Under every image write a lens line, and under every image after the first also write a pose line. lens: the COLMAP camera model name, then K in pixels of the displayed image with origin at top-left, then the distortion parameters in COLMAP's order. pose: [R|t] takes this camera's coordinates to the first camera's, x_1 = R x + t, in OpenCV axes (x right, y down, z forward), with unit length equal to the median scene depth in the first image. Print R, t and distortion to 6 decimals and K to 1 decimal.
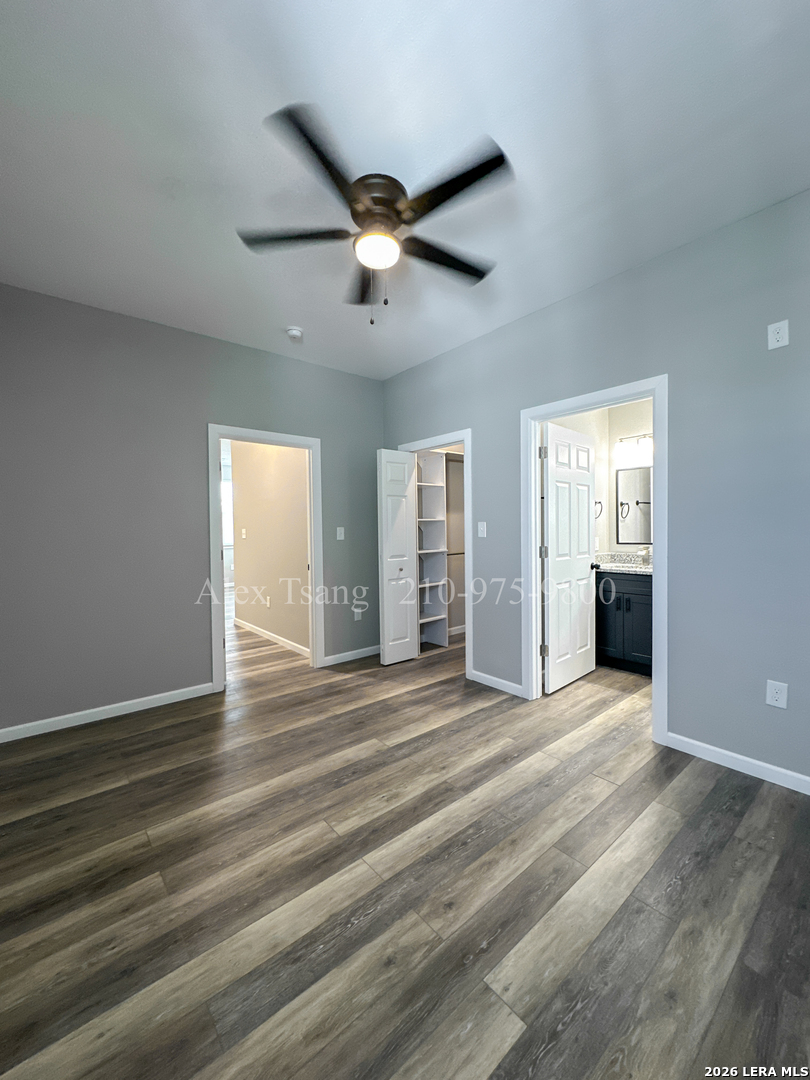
lens RADIAL K [[432.5, 0, 406.7], [0, 432.5, 537.7], [0, 0, 1]] dist [-0.002562, 0.000930]
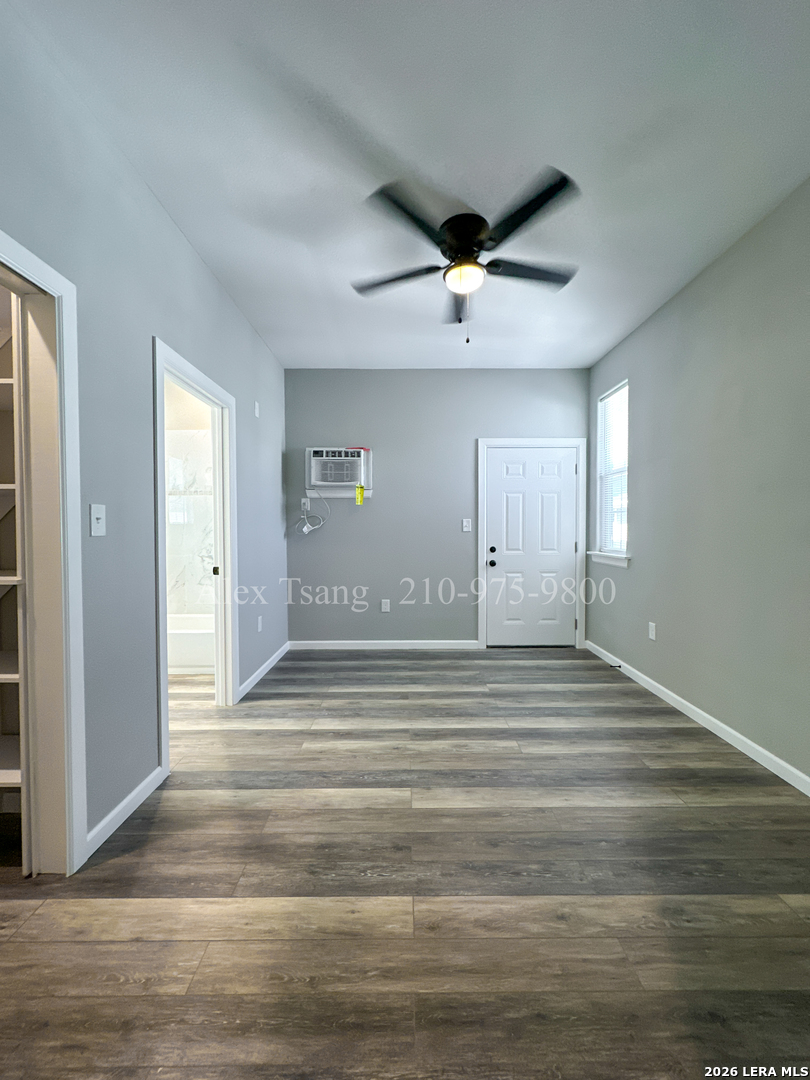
lens RADIAL K [[432.5, 0, 406.7], [0, 432.5, 537.7], [0, 0, 1]] dist [-0.002562, 0.000930]
pose [[-0.767581, 0.001074, 0.640951, -0.614222], [0.024730, 0.999304, 0.027942, -0.004714], [-0.640475, 0.037298, -0.767073, 1.795215]]
